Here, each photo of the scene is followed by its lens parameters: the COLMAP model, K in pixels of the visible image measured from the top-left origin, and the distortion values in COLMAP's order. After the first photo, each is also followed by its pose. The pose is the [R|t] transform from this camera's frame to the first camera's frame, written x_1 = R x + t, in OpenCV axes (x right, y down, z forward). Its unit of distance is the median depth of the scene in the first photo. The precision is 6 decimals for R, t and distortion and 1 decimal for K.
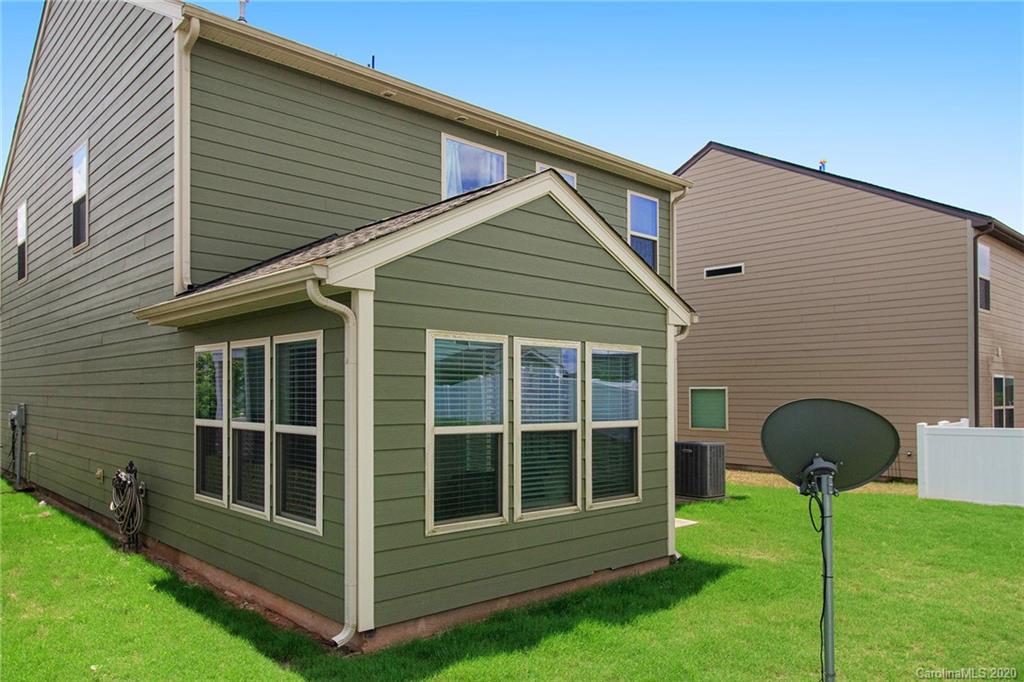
lens RADIAL K [[724.6, 0, 512.0], [0, 724.6, 341.0], [0, 0, 1]] dist [0.028132, 0.002803]
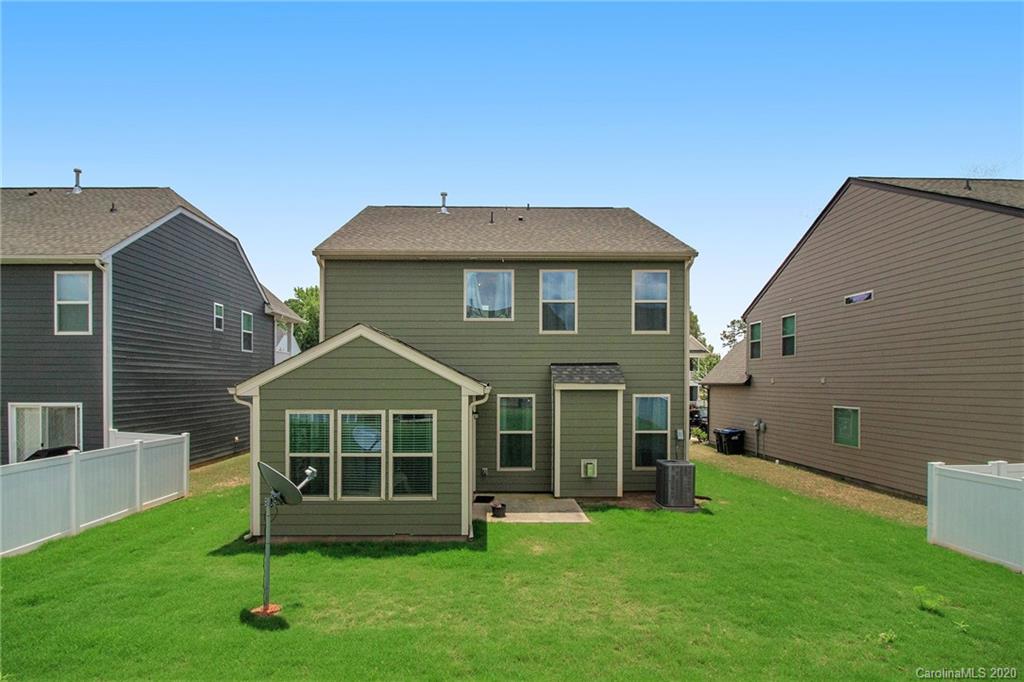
lens RADIAL K [[528.5, 0, 487.0], [0, 528.5, 339.7], [0, 0, 1]] dist [0.004309, 0.000457]
pose [[0.735934, -0.057714, -0.674589, 1.115301], [0.053809, 0.998194, -0.026698, -0.118842], [0.674912, -0.016651, 0.737710, 0.150316]]
